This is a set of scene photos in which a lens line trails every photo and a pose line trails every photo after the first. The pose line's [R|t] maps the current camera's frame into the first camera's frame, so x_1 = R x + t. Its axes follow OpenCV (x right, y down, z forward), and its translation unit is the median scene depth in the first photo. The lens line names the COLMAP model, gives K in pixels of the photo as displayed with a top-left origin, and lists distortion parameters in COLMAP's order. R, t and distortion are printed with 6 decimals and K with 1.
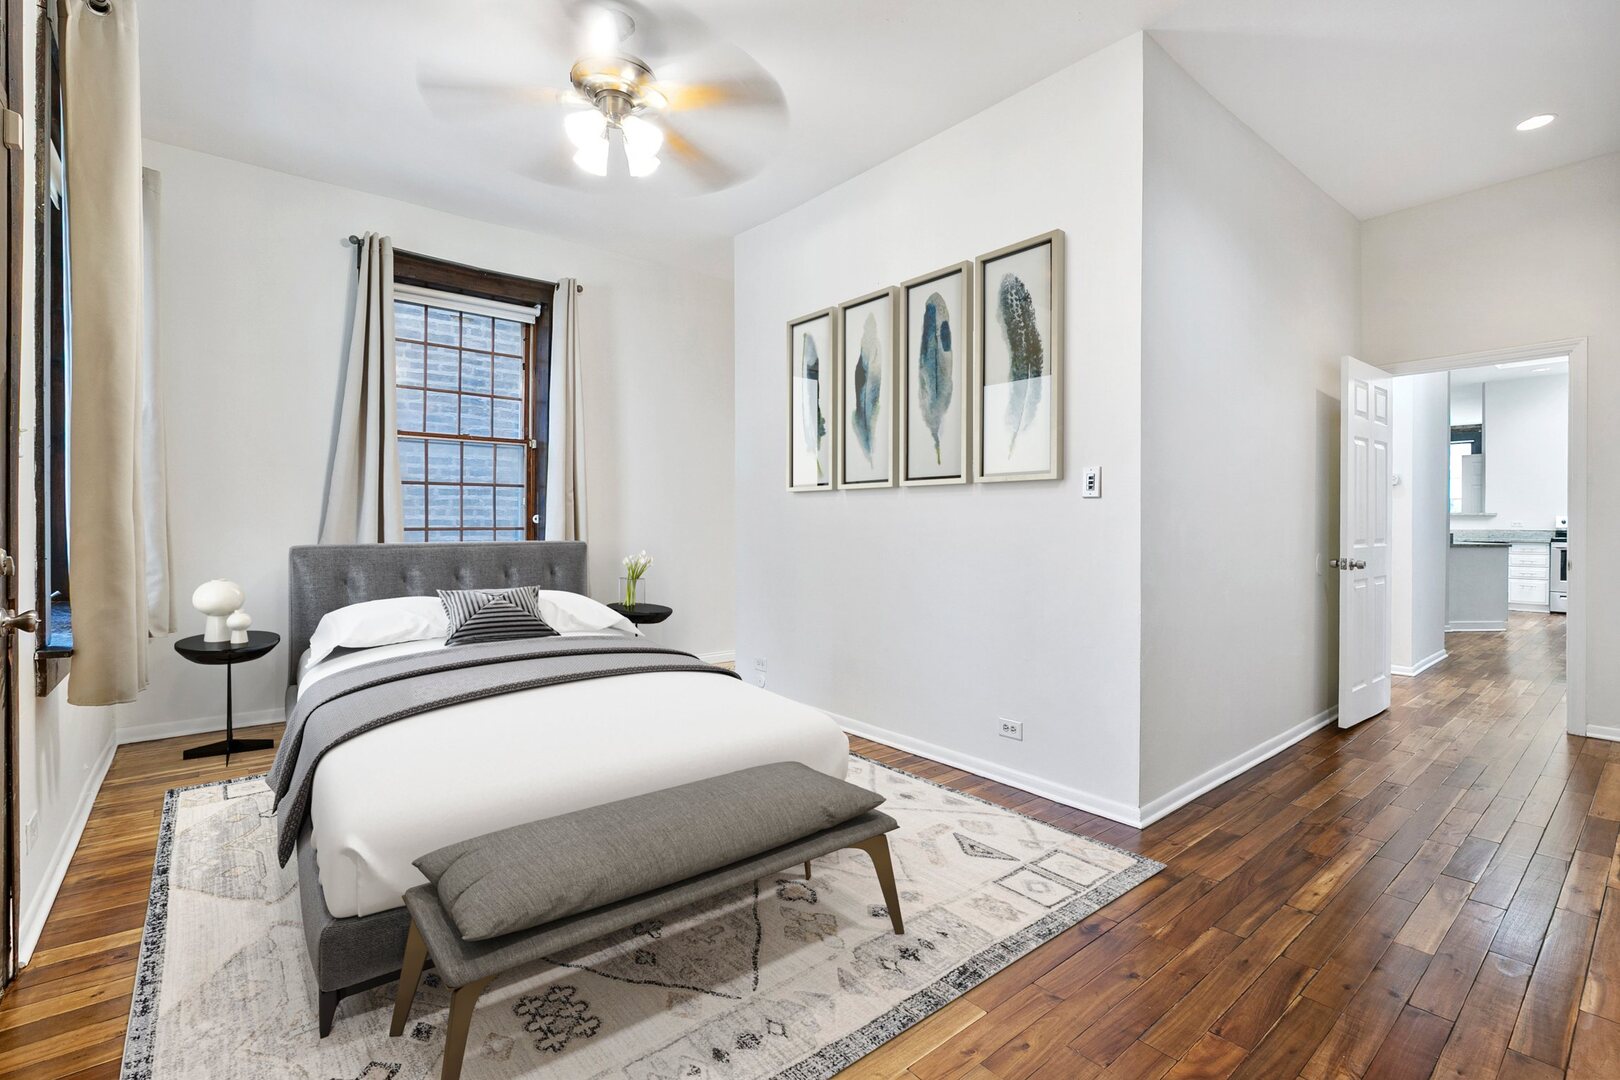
lens RADIAL K [[766.4, 0, 817.3], [0, 766.4, 516.1], [0, 0, 1]] dist [0.000016, -0.000012]
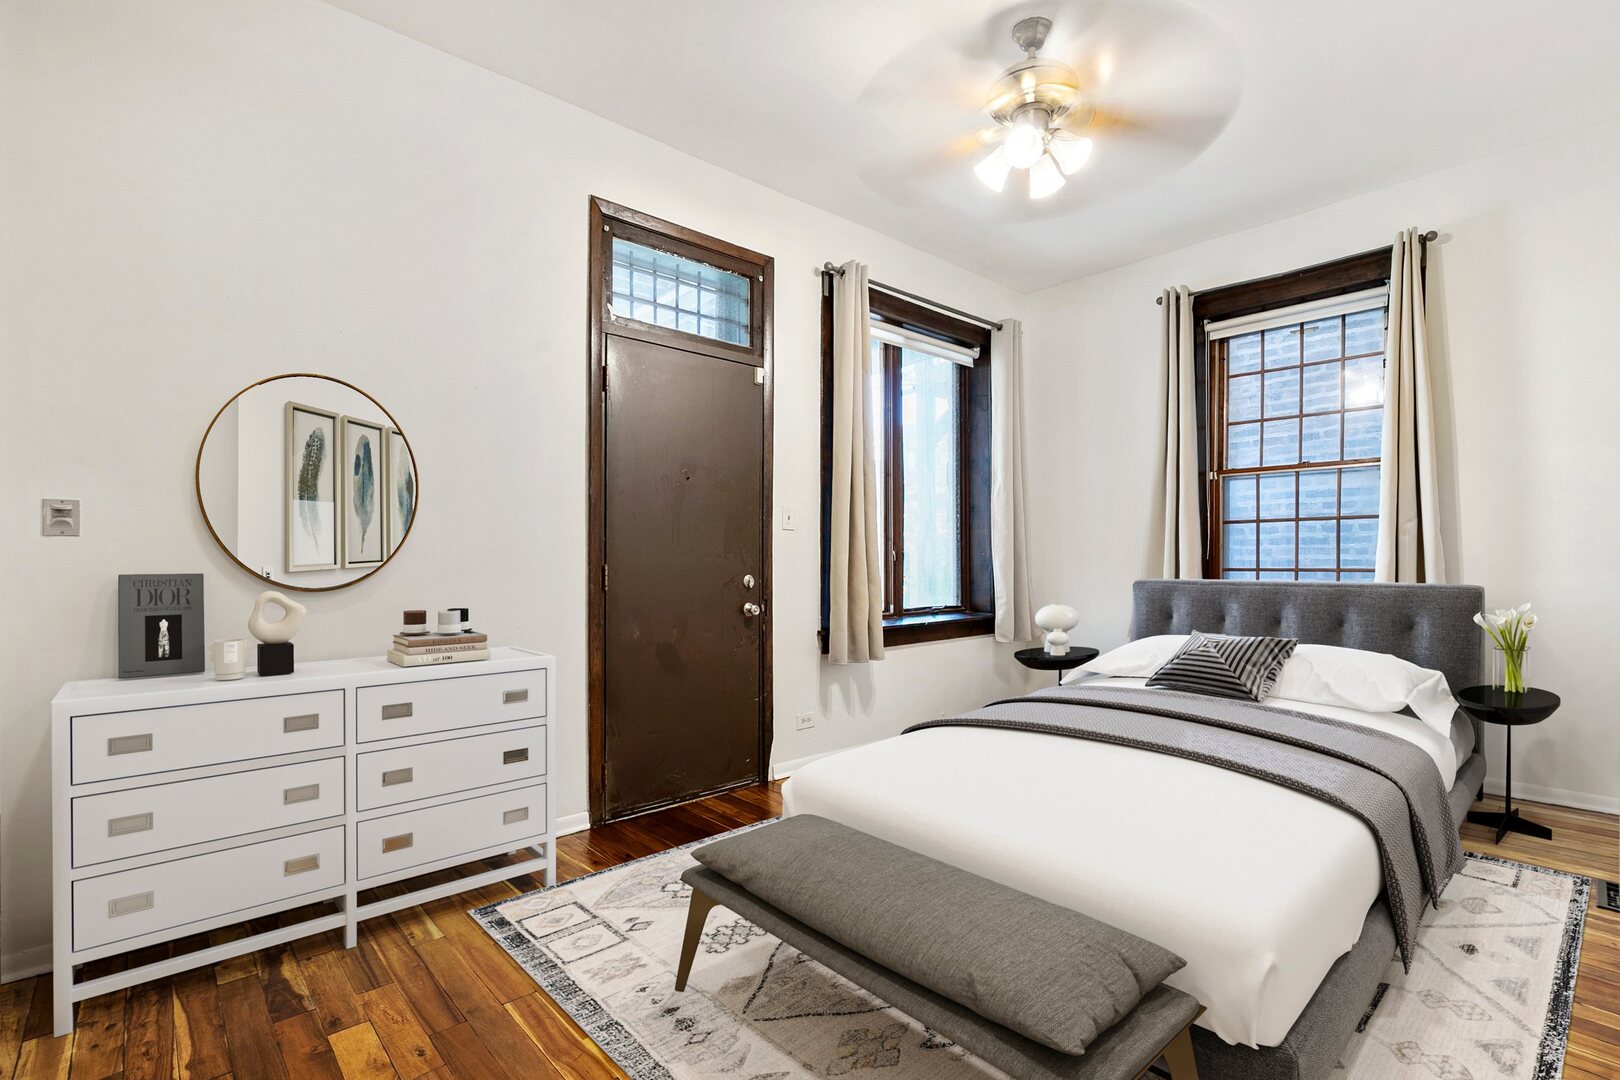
lens RADIAL K [[744.8, 0, 818.3], [0, 744.8, 560.4], [0, 0, 1]] dist [-0.001831, -0.000213]
pose [[0.068040, 0.003075, -0.997678, 0.349756], [0.005038, 0.999981, 0.003426, -0.000139], [0.997670, -0.005260, 0.068024, 0.388851]]
